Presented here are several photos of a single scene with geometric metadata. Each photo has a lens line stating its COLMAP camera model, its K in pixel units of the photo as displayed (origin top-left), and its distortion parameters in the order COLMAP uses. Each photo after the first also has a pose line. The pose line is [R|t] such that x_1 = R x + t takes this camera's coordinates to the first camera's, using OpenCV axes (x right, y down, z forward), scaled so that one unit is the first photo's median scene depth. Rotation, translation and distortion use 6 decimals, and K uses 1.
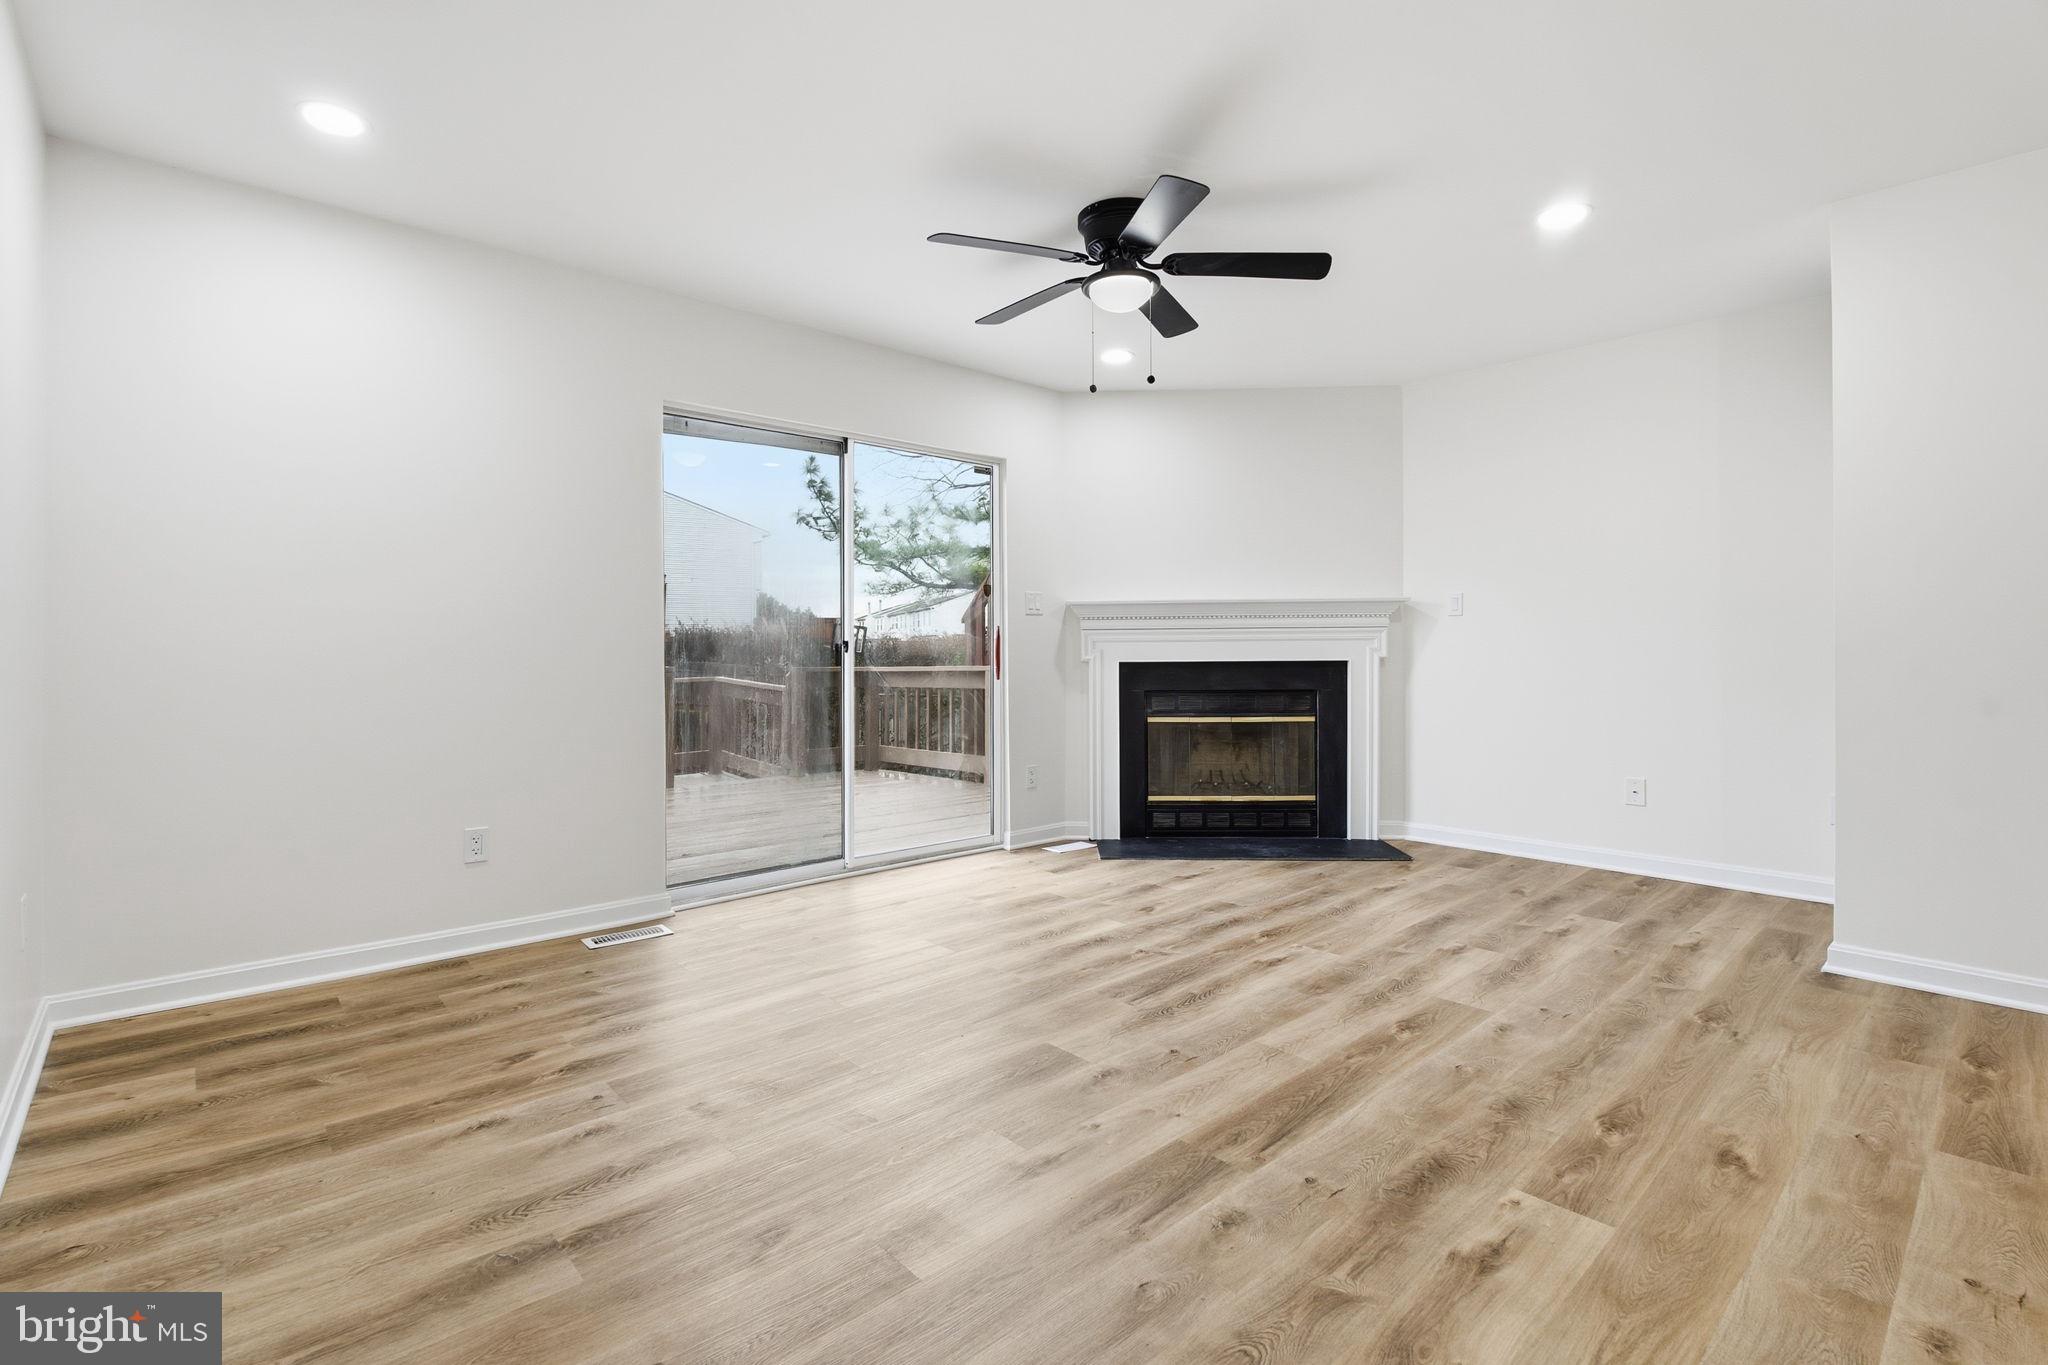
lens RADIAL K [[913.8, 0, 1017.6], [0, 913.8, 679.8], [0, 0, 1]] dist [-0.001197, -0.000491]
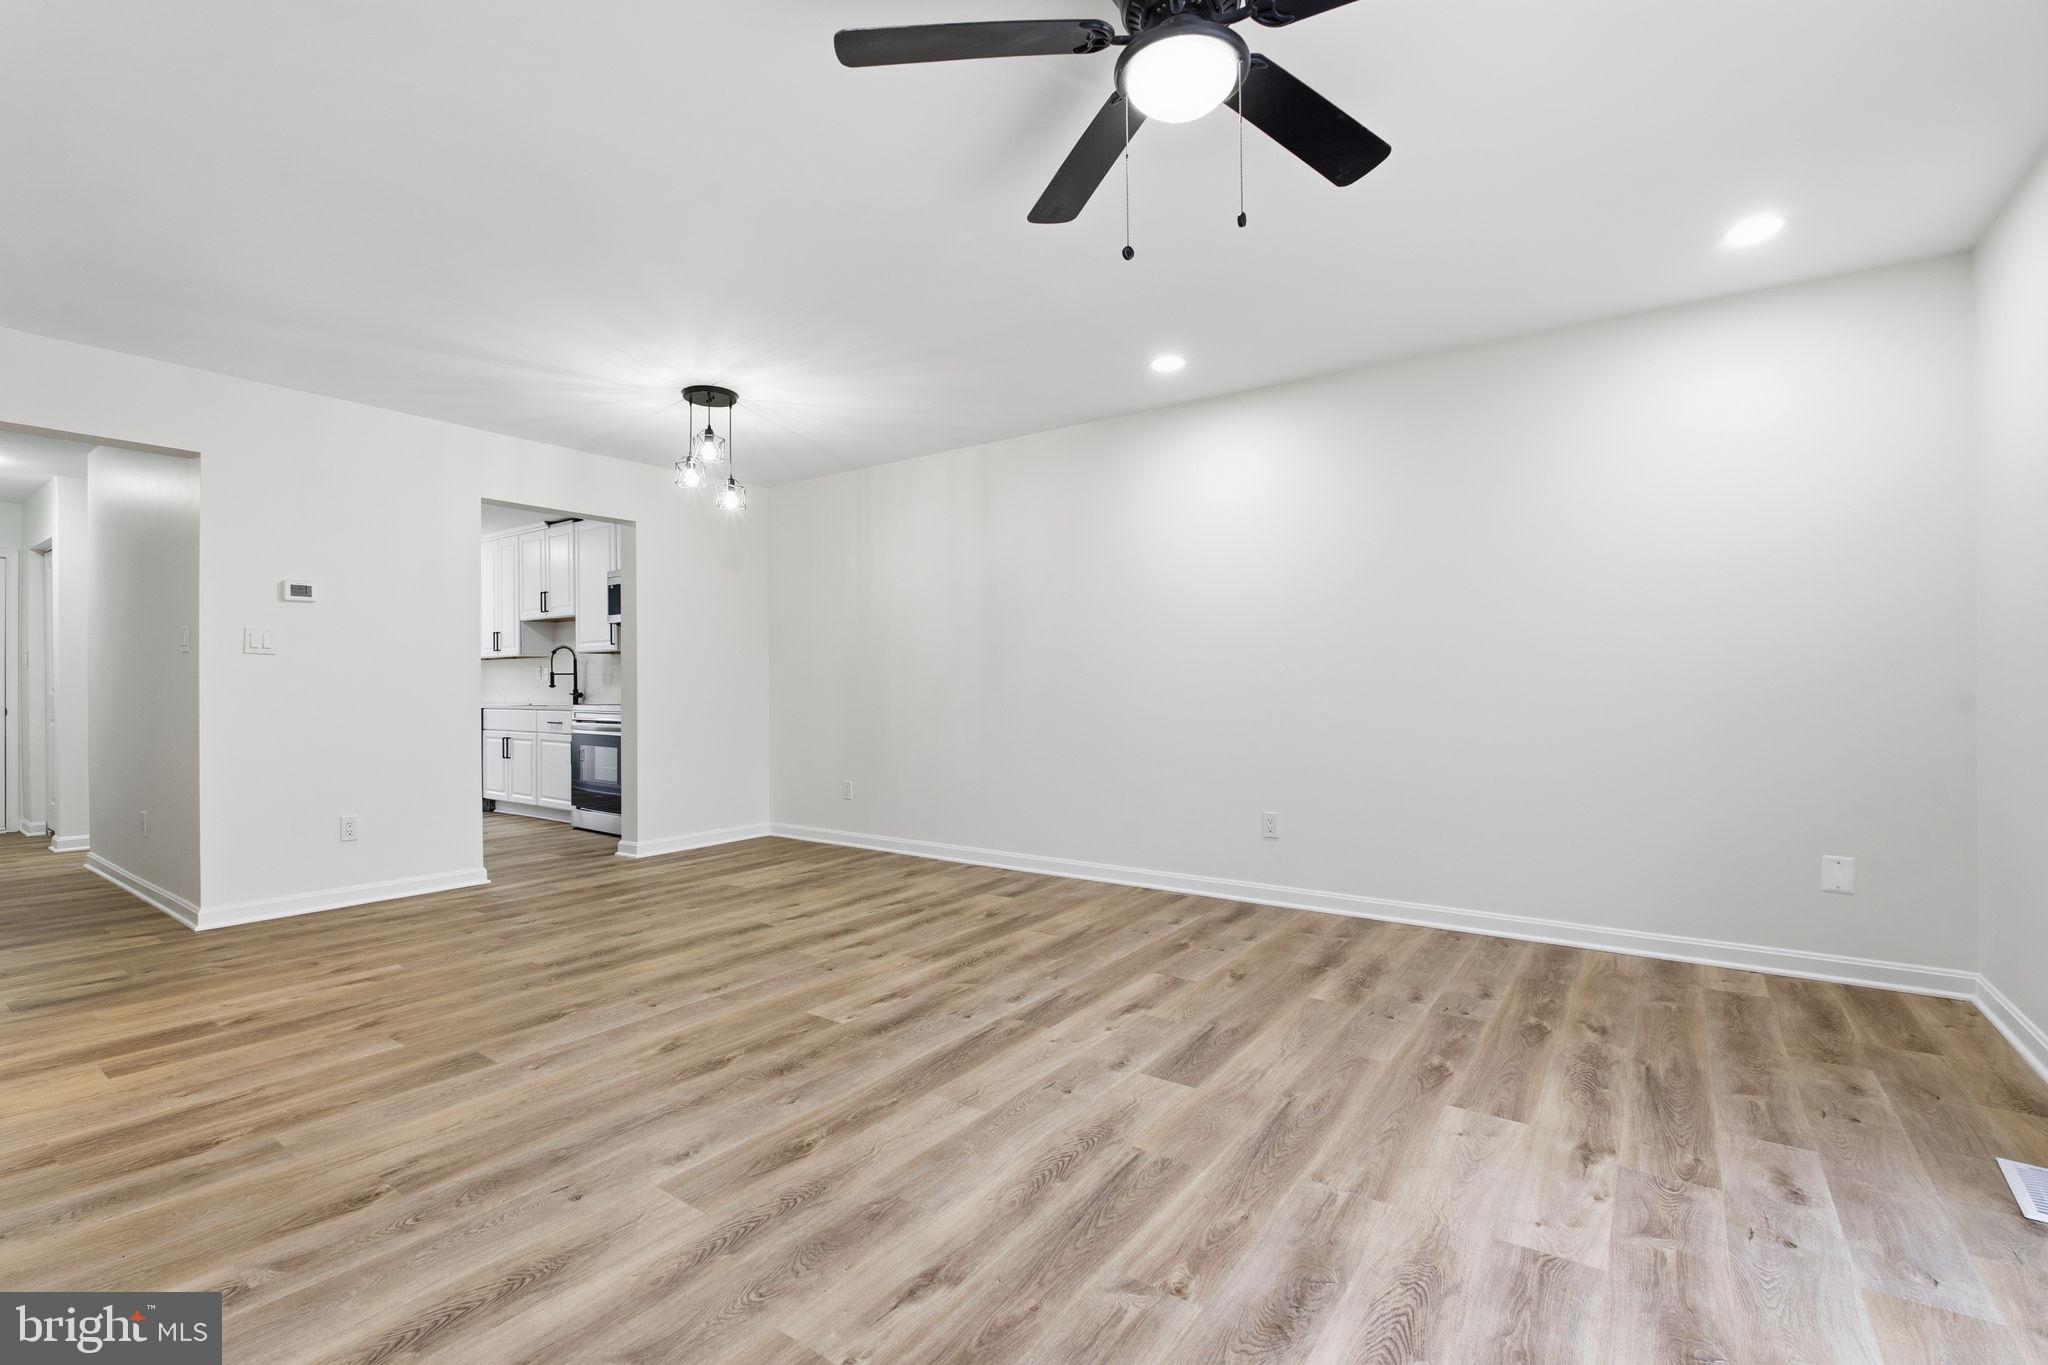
lens RADIAL K [[913.8, 0, 1017.6], [0, 913.8, 679.8], [0, 0, 1]] dist [-0.001197, -0.000491]
pose [[-0.976365, 0.001060, -0.216127, 0.449983], [-0.003731, 0.999756, 0.021759, -0.064017], [0.216098, 0.022051, -0.976123, 1.997609]]
